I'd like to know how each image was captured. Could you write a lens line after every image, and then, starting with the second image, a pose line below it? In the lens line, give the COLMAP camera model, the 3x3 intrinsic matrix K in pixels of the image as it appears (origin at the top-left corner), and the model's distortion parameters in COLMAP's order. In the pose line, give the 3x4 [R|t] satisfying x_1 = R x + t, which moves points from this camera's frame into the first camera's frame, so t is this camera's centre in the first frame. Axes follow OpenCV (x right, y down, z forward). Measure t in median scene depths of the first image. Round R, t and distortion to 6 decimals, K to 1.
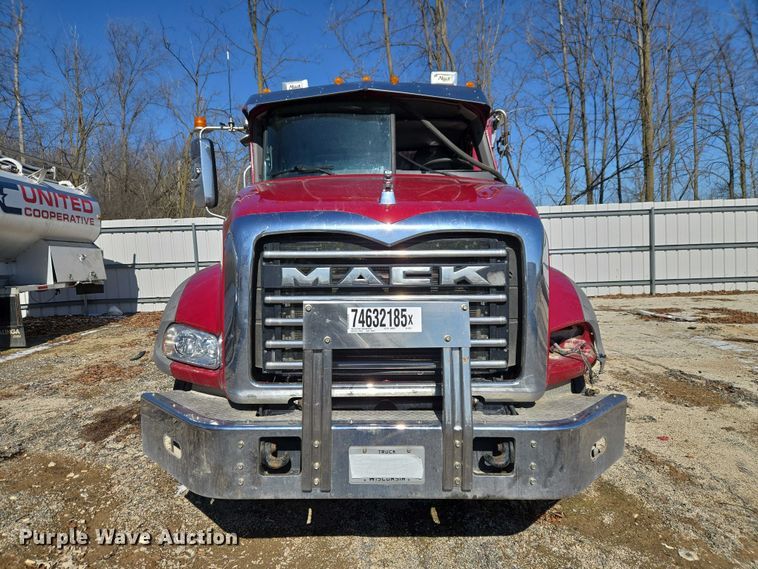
lens RADIAL K [[530.5, 0, 386.1], [0, 530.5, 297.2], [0, 0, 1]] dist [0.070296, -0.046576]
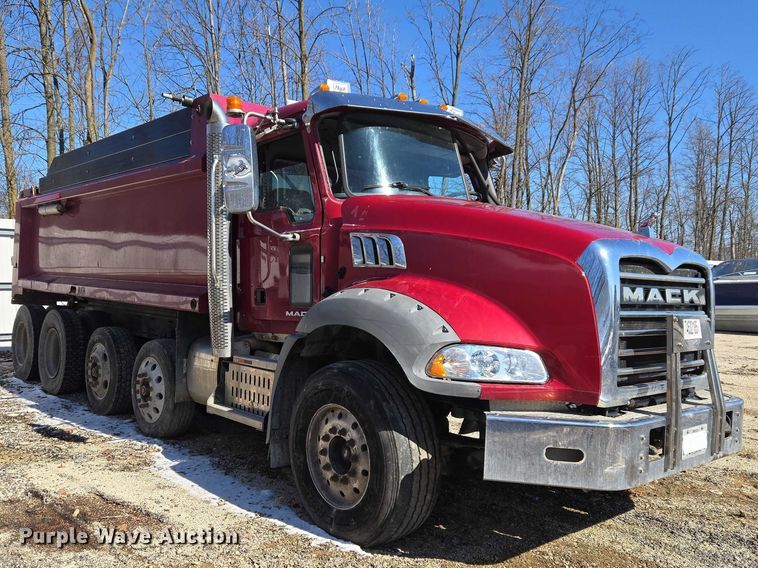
lens RADIAL K [[669.4, 0, 364.8], [0, 669.4, 311.2], [0, 0, 1]] dist [0.107817, -0.004569]
pose [[0.747364, 0.009960, 0.664340, -1.608105], [0.022262, 0.998951, -0.040021, 0.045649], [-0.664042, 0.044699, 0.746358, 0.263324]]
